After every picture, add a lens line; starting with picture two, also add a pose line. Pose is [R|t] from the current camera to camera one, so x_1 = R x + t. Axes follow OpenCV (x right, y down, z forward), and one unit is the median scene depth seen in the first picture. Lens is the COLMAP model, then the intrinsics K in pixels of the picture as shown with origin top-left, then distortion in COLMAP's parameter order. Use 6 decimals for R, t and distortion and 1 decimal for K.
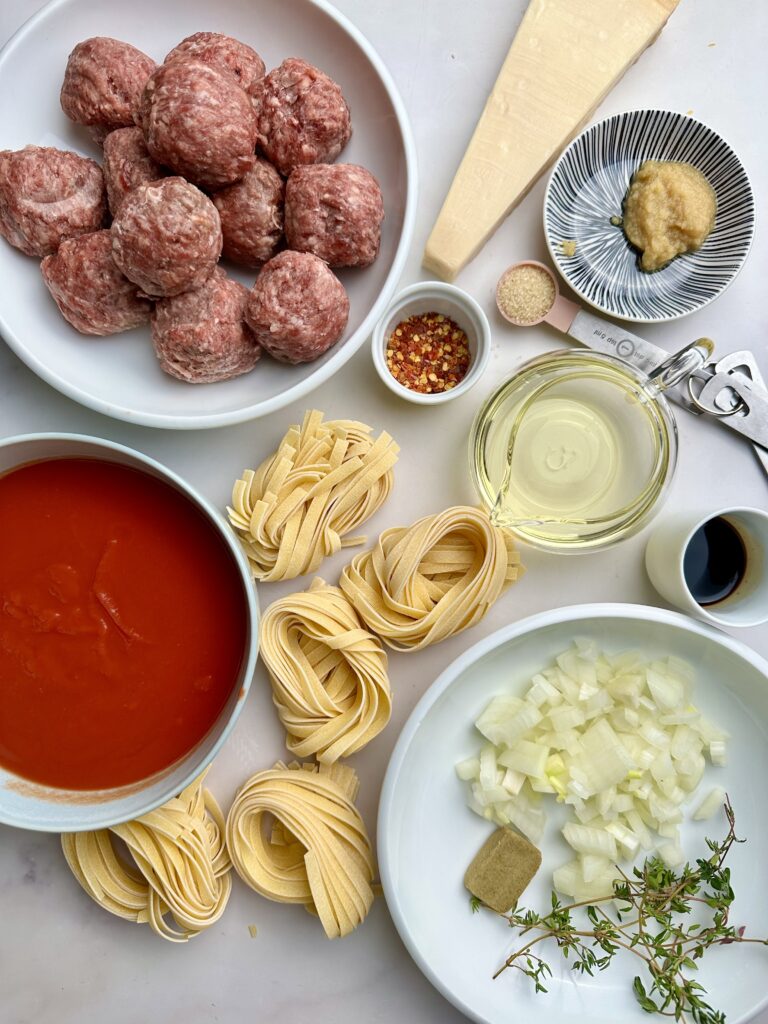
lens RADIAL K [[778.3, 0, 386.0], [0, 778.3, 508.5], [0, 0, 1]] dist [0.006106, -0.046064]
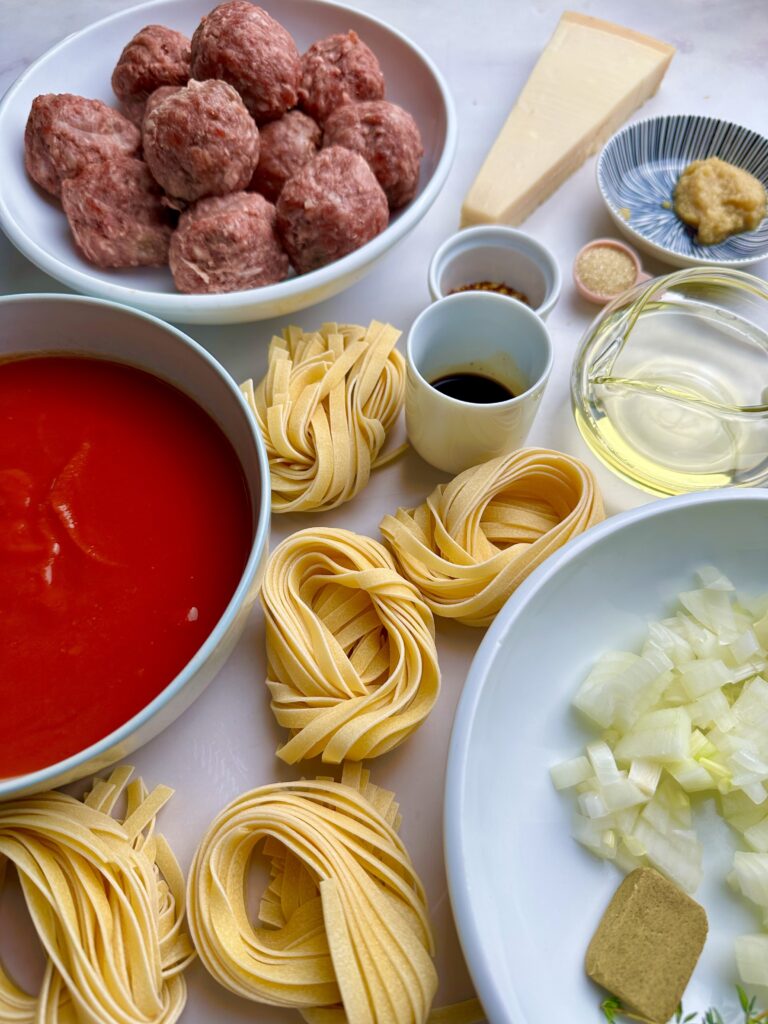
lens RADIAL K [[778.3, 0, 380.6], [0, 778.3, 512.3], [0, 0, 1]] dist [0.006106, -0.046064]
pose [[0.999772, 0.004575, 0.020856, -0.075936], [0.005975, 0.877798, -0.478994, 0.506040], [-0.020499, 0.479009, 0.877570, 0.359609]]
